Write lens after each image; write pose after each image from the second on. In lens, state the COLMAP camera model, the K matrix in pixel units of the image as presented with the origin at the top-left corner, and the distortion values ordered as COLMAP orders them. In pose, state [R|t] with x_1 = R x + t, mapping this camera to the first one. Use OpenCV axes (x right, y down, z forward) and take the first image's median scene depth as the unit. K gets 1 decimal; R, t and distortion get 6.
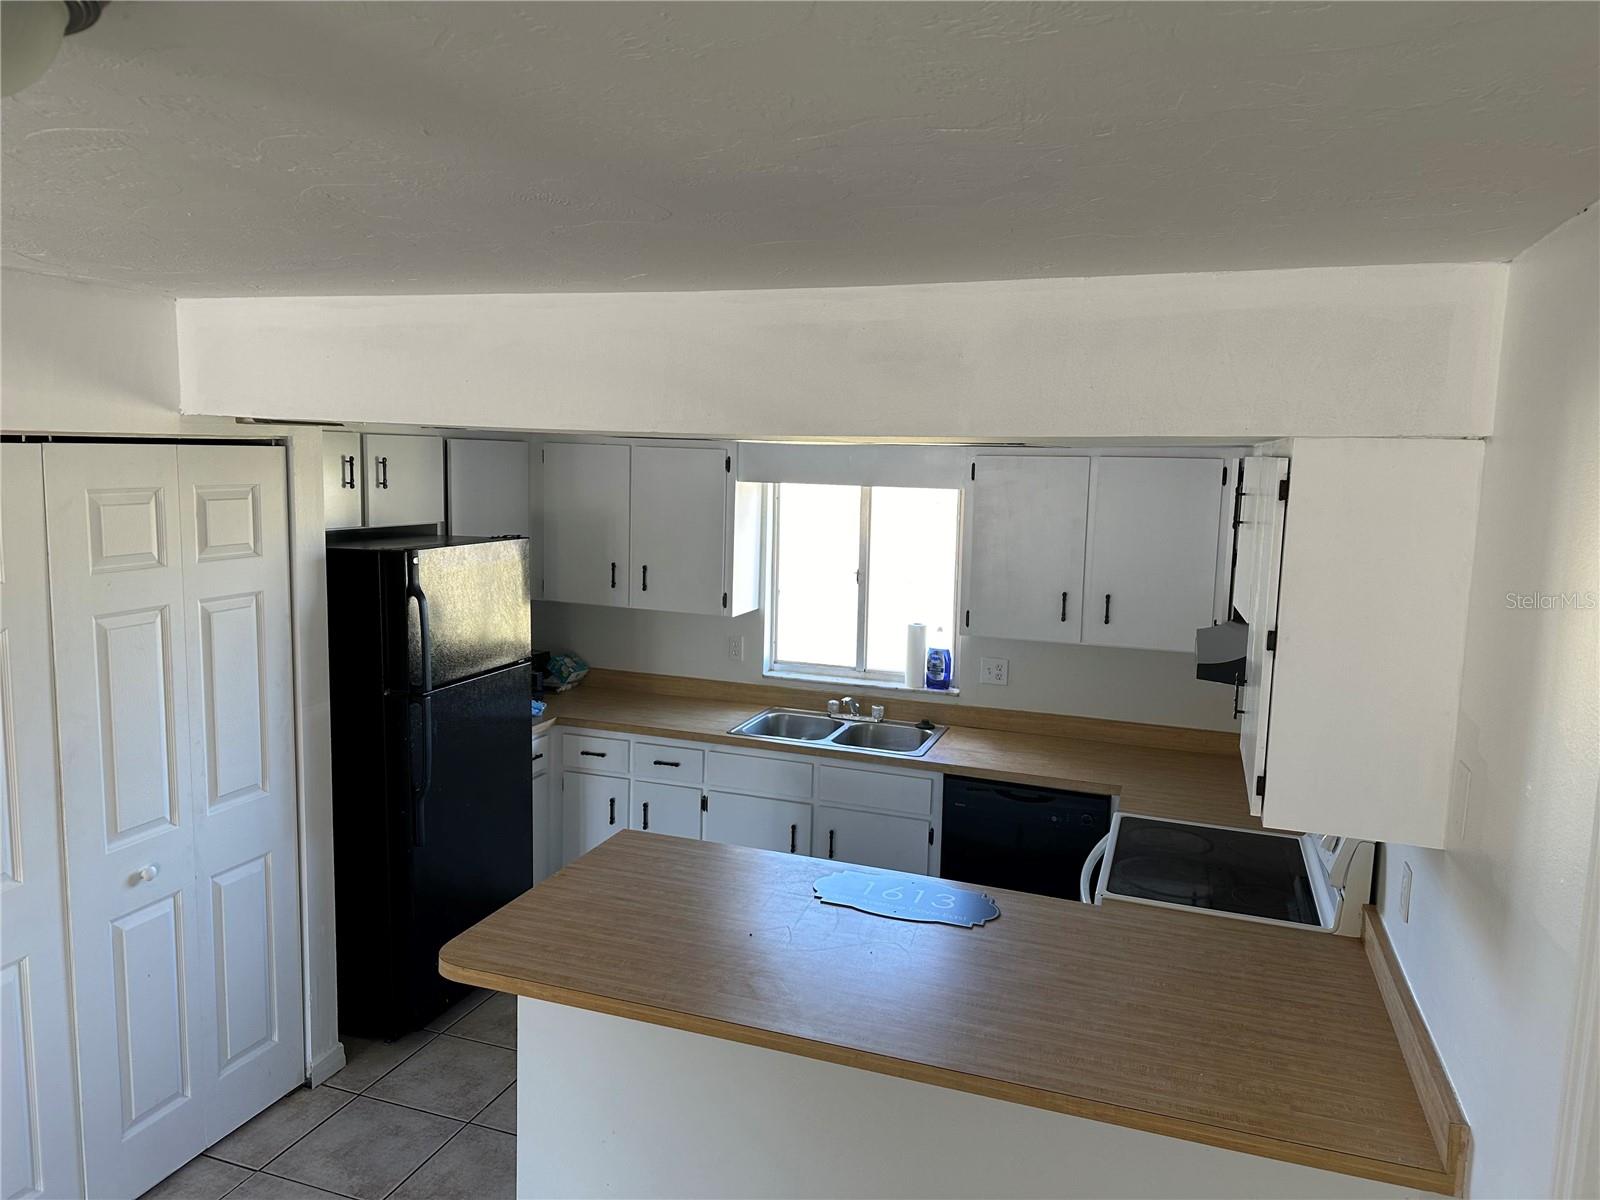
lens RADIAL K [[1100.9, 0, 796.4], [0, 1100.9, 599.4], [0, 0, 1]] dist [0.011485, -0.004032]
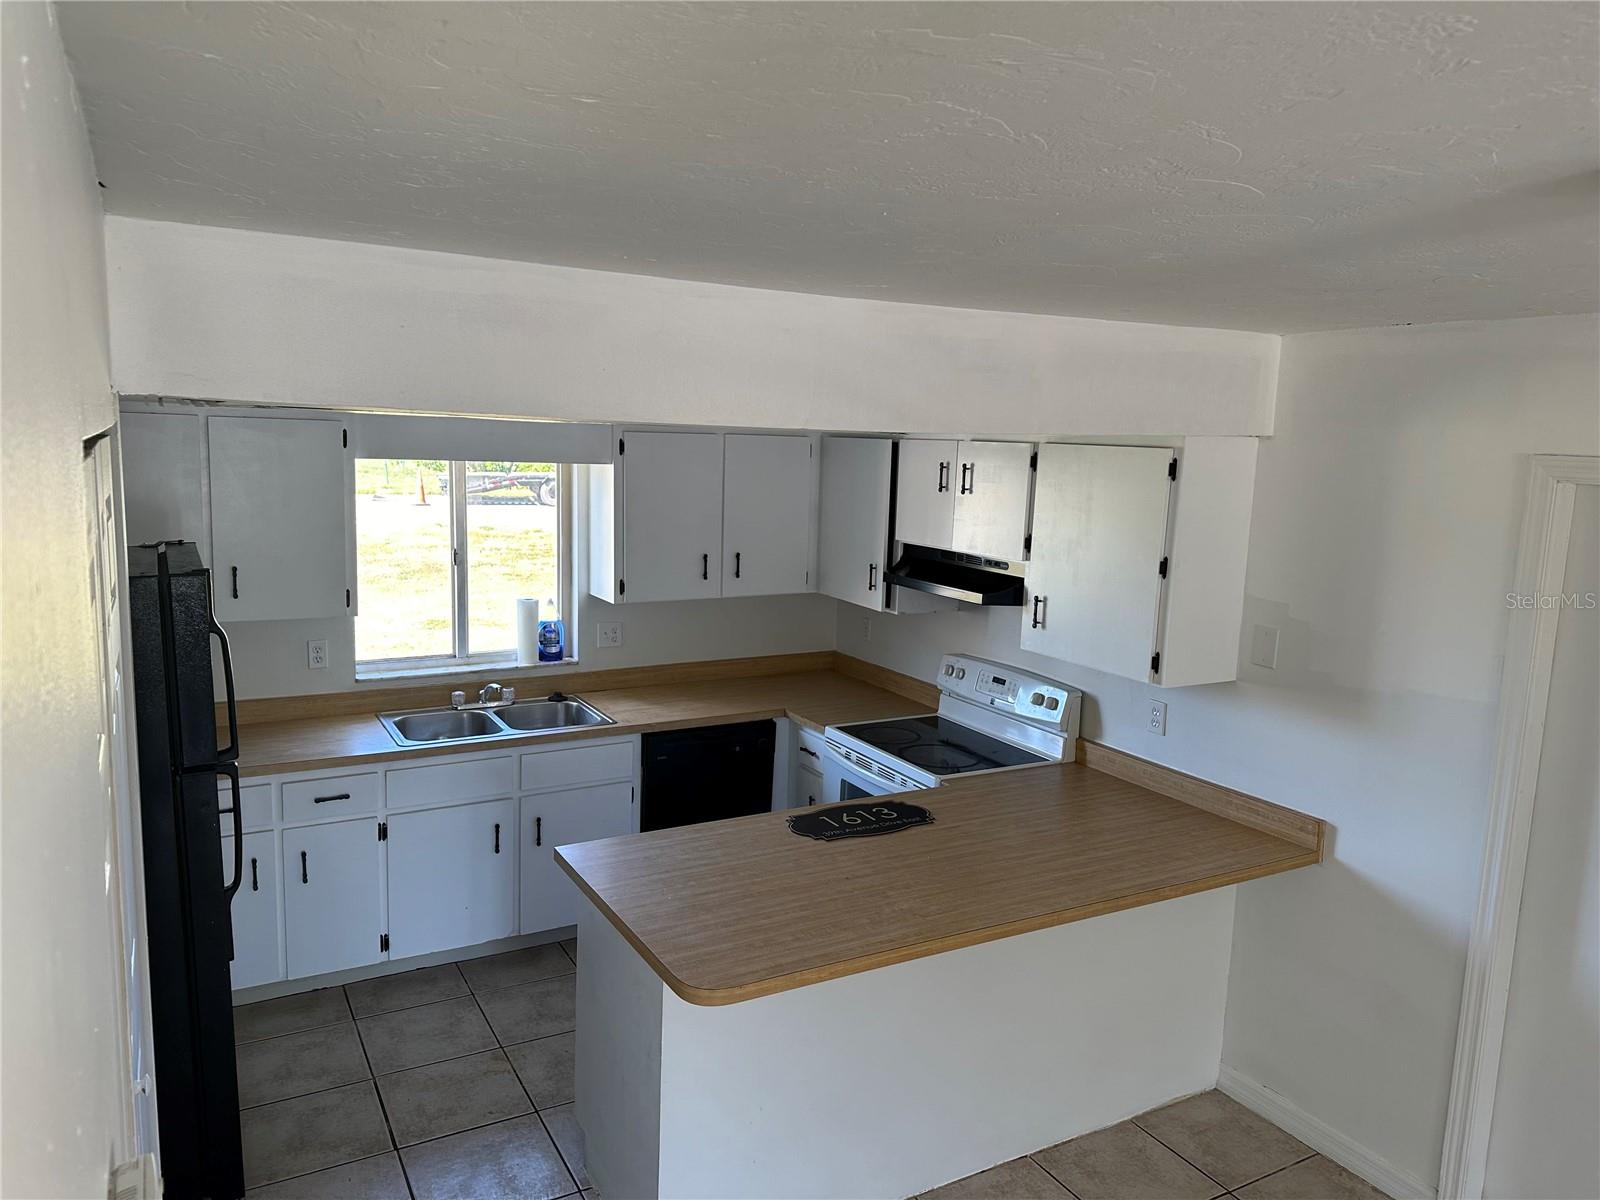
lens RADIAL K [[1100.9, 0, 800.2], [0, 1100.9, 596.2], [0, 0, 1]] dist [0.011485, -0.004032]
pose [[0.637310, -0.114306, 0.762082, -0.505967], [0.084317, 0.993344, 0.078481, -0.039173], [-0.765980, 0.014240, 0.642706, 0.180253]]
